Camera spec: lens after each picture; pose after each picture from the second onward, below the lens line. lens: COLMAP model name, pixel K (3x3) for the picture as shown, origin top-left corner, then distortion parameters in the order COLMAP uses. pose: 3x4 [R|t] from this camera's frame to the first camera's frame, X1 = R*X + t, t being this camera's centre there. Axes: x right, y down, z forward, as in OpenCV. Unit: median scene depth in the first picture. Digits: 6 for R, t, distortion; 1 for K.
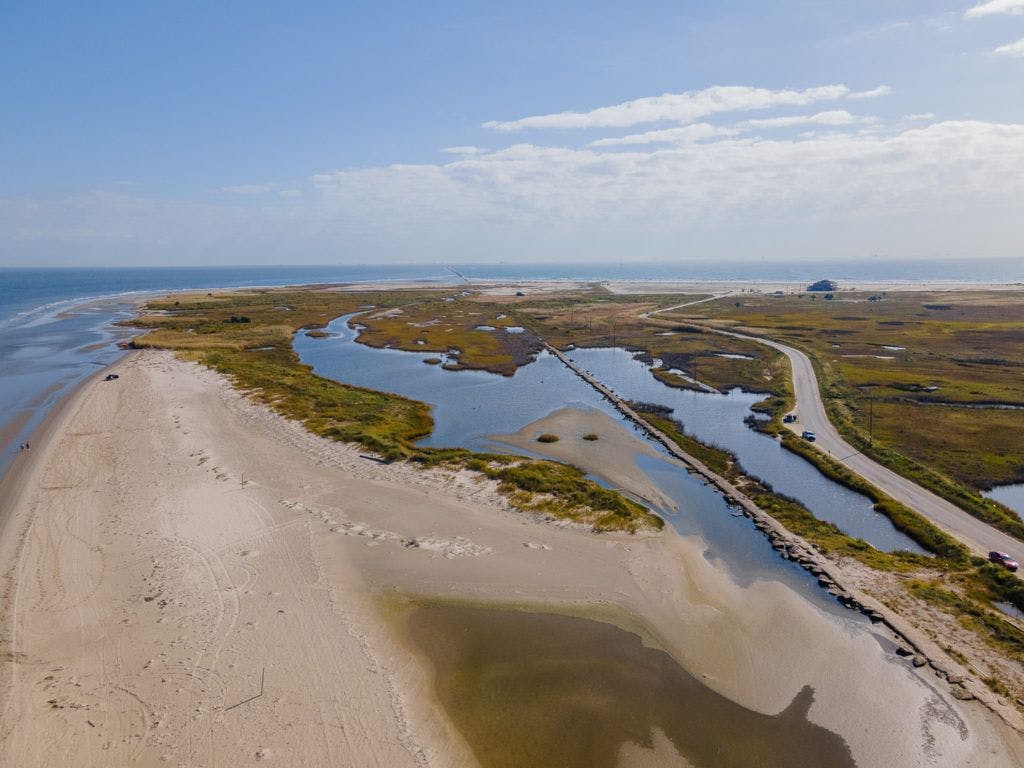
lens RADIAL K [[731.6, 0, 512.0], [0, 731.6, 384.0], [0, 0, 1]] dist [0.007073, 0.056263]
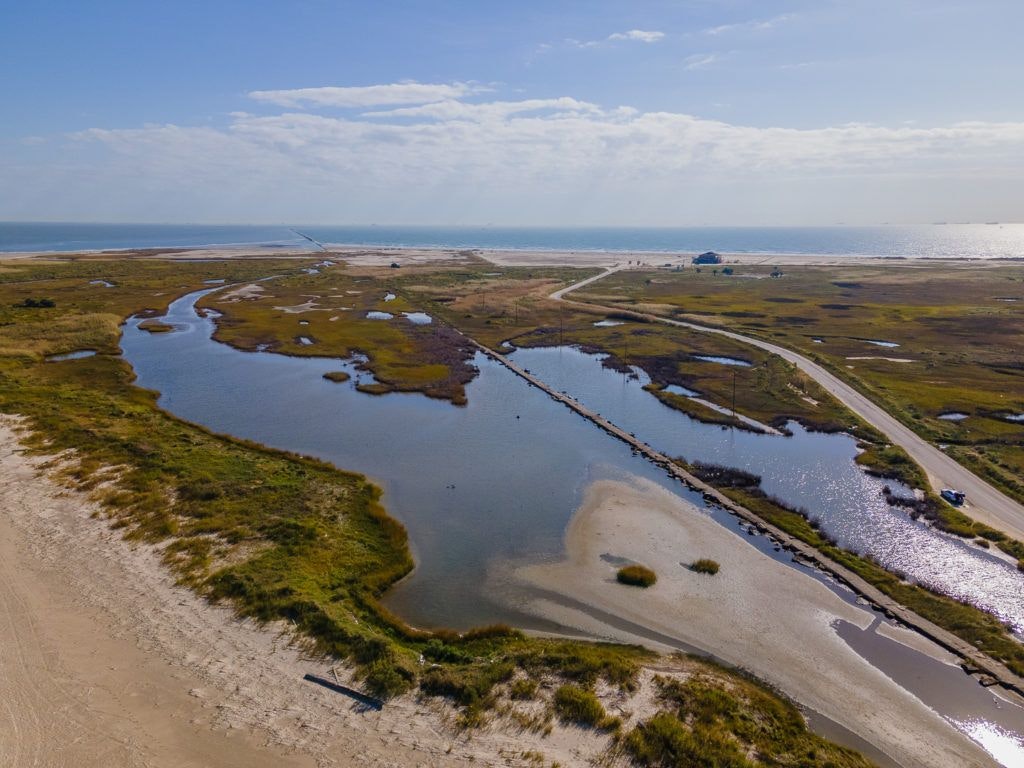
lens RADIAL K [[731.6, 0, 512.0], [0, 731.6, 384.0], [0, 0, 1]] dist [0.007073, 0.056263]
pose [[0.979438, -0.028520, 0.199721, -0.069582], [0.018886, 0.998572, 0.049977, -0.046773], [-0.200861, -0.045178, 0.978577, 0.214535]]
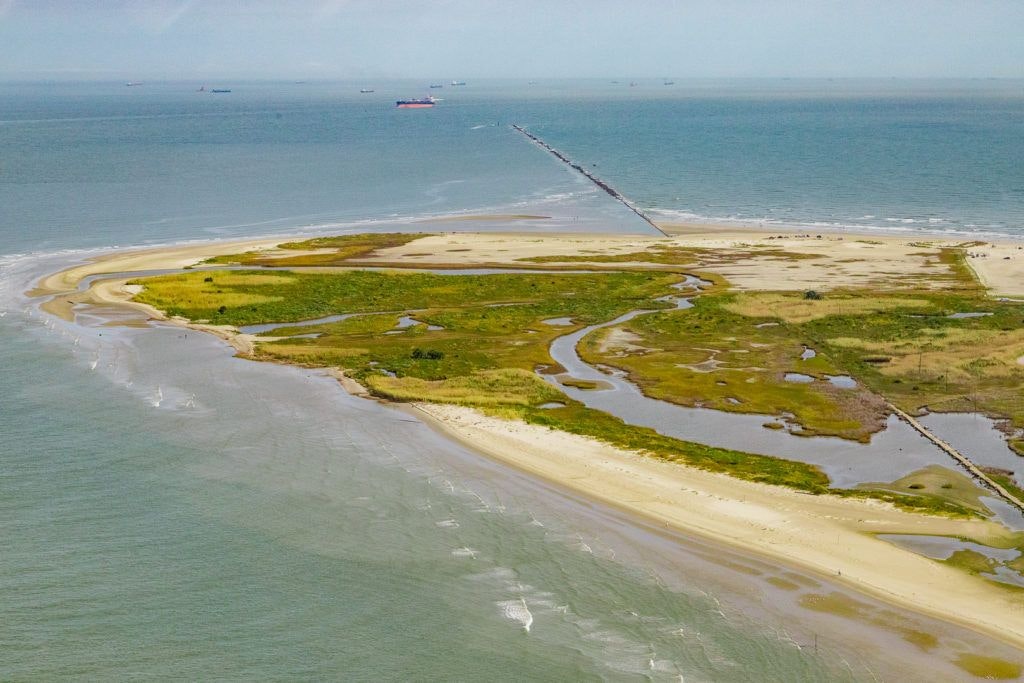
lens RADIAL K [[2420.6, 0, 512.0], [0, 2420.6, 341.5], [0, 0, 1]] dist [-0.000188, 0.298282]
pose [[0.997476, 0.017784, -0.068736, -0.190424], [-0.021622, 0.998224, -0.055510, 0.032502], [0.067627, 0.056856, 0.996089, -1.716200]]
